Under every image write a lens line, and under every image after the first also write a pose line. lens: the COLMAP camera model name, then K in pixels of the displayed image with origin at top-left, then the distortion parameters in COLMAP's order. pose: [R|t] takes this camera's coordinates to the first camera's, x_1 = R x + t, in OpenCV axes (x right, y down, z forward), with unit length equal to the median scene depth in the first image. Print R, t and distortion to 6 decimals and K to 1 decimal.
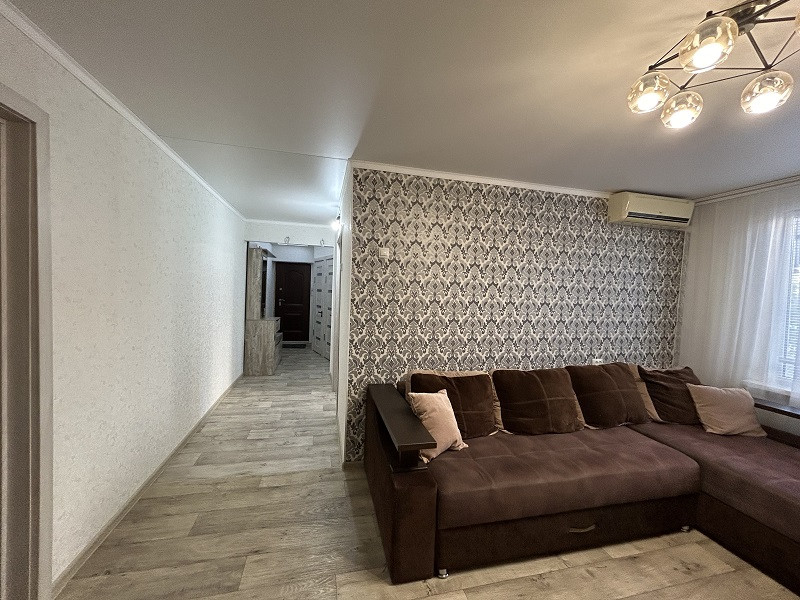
lens RADIAL K [[323.3, 0, 407.4], [0, 323.3, 298.8], [0, 0, 1]] dist [0.000974, 0.000210]
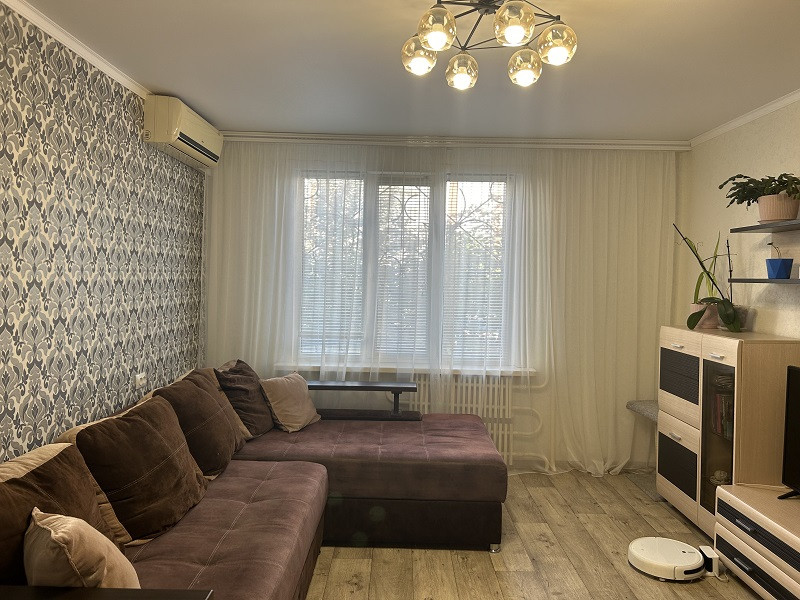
lens RADIAL K [[608.5, 0, 401.2], [0, 608.5, 293.9], [0, 0, 1]] dist [0.048348, -0.048155]
pose [[0.245244, -0.058025, 0.967723, -0.464486], [0.020075, 0.998297, 0.054771, -0.013135], [-0.969253, 0.005995, 0.245992, 0.355085]]
